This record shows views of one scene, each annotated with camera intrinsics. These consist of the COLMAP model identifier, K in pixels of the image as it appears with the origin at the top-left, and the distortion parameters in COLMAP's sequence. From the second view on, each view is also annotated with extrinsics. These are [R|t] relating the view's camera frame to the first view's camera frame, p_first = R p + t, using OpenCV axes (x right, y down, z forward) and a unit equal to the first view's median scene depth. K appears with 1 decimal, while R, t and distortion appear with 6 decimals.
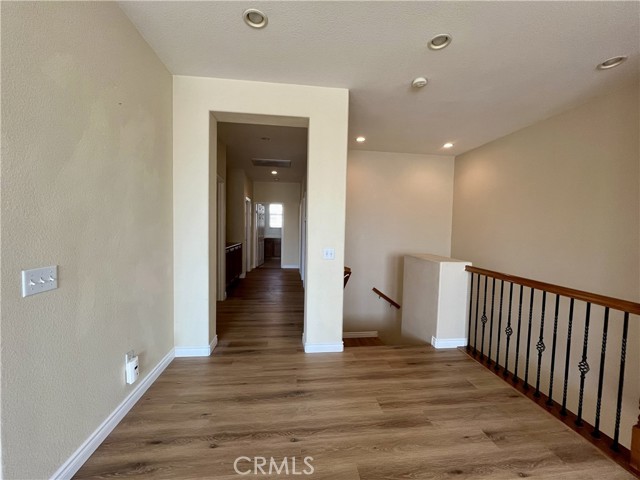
lens RADIAL K [[259.1, 0, 319.1], [0, 259.1, 239.3], [0, 0, 1]] dist [-0.003364, 0.000084]
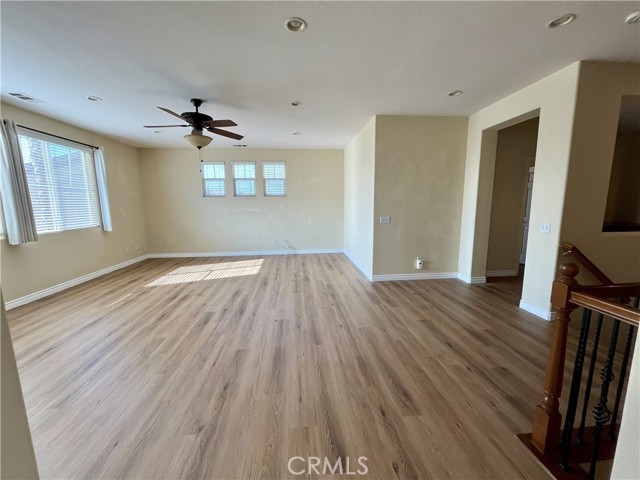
lens RADIAL K [[259.1, 0, 320.2], [0, 259.1, 241.2], [0, 0, 1]] dist [-0.003364, 0.000084]
pose [[-0.021890, 0.129701, -0.991311, 1.297603], [-0.039681, 0.990655, 0.130492, 0.008877], [0.998973, 0.042193, -0.016539, 0.075618]]
